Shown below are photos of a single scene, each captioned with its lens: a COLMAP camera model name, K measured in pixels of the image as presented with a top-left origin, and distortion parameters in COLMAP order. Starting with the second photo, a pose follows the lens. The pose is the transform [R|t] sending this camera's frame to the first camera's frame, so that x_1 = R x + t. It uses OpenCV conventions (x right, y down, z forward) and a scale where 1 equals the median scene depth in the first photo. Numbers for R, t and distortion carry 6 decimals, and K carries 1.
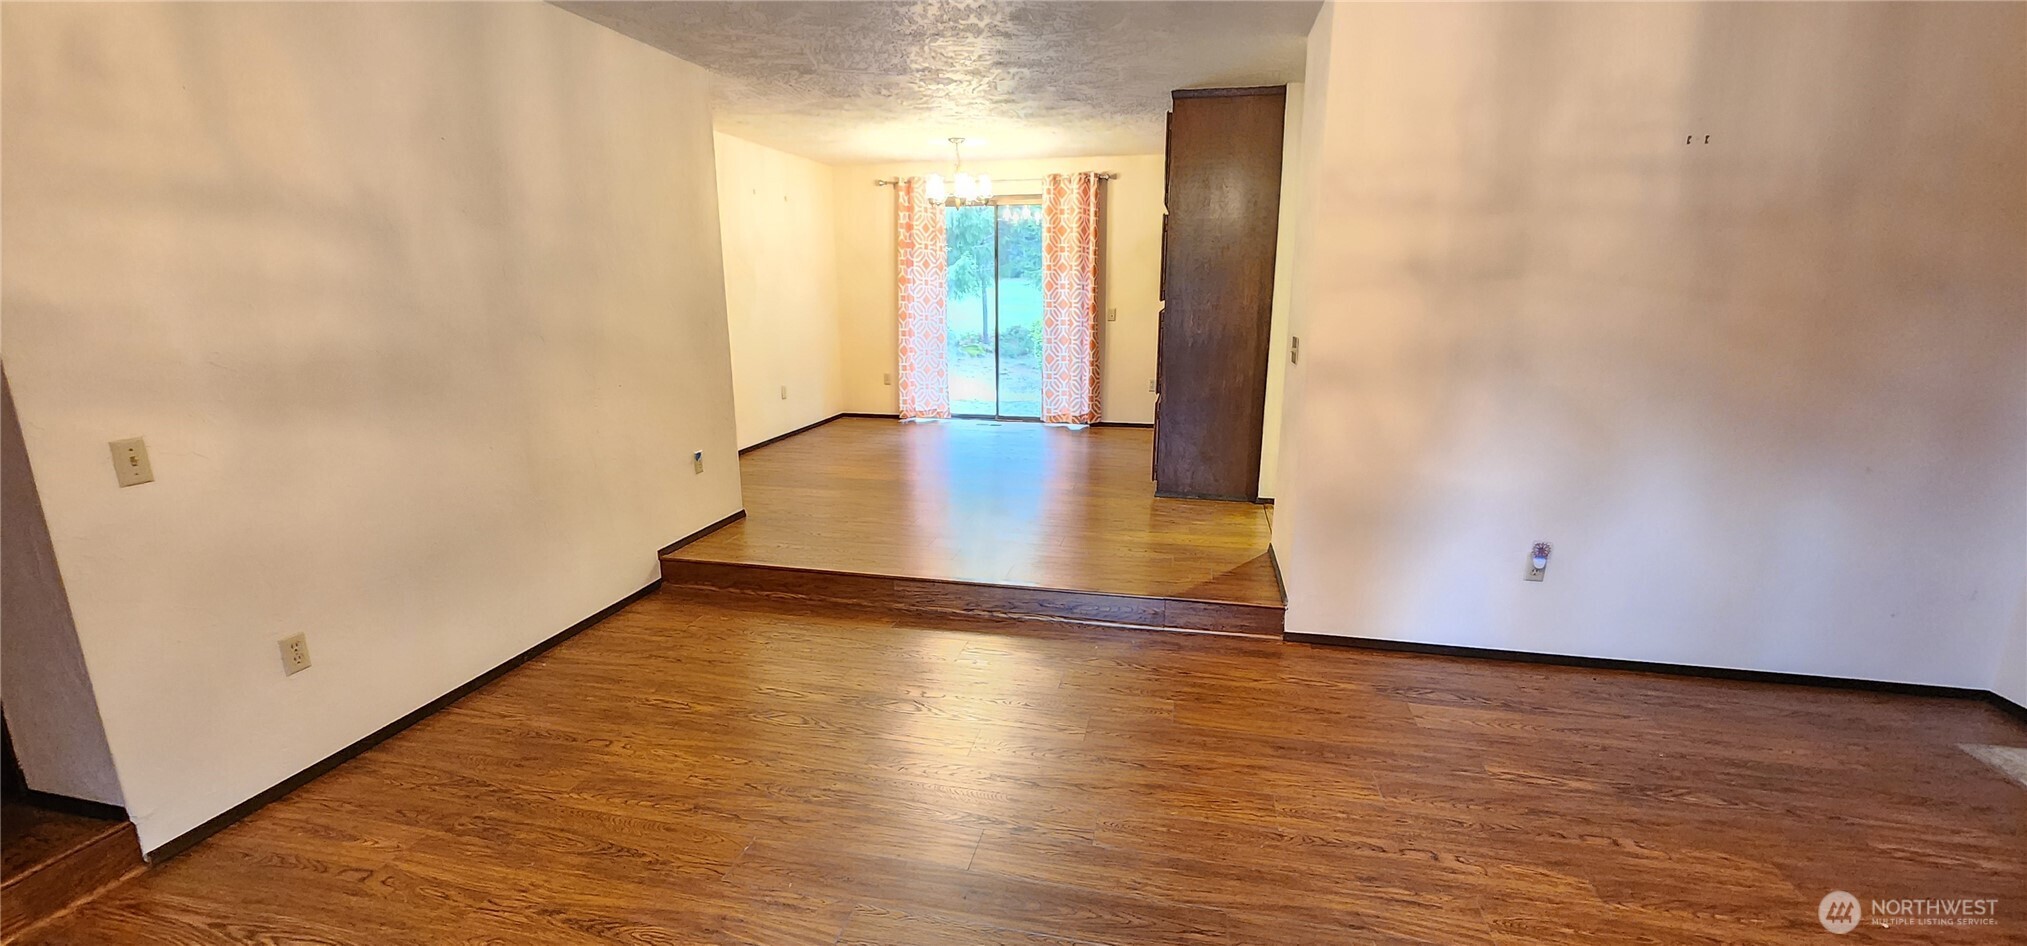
lens RADIAL K [[844.4, 0, 1013.5], [0, 844.4, 473.0], [0, 0, 1]] dist [-0.001035, -0.000074]
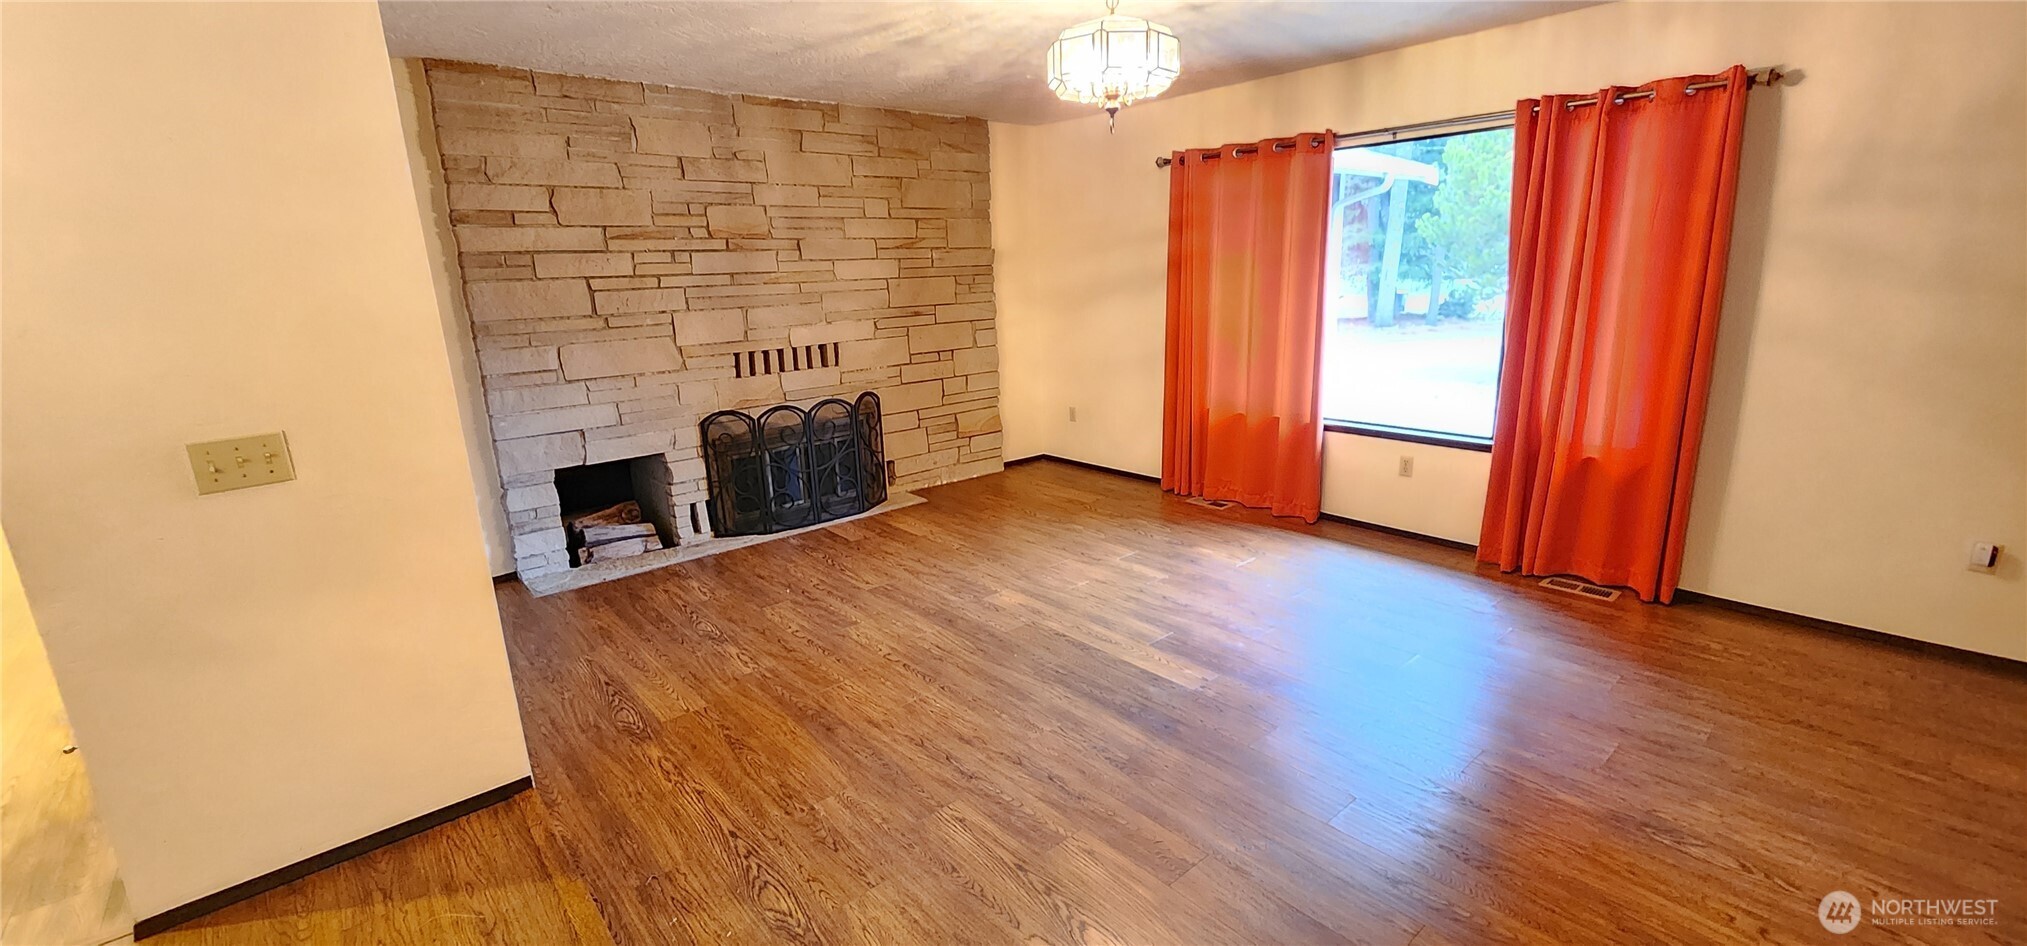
lens RADIAL K [[844.4, 0, 1013.5], [0, 844.4, 473.0], [0, 0, 1]] dist [-0.001035, -0.000074]
pose [[-0.799219, -0.114299, 0.590072, -0.435310], [0.172192, 0.897057, 0.406987, -0.337424], [-0.575846, 0.426877, -0.697264, 1.384774]]
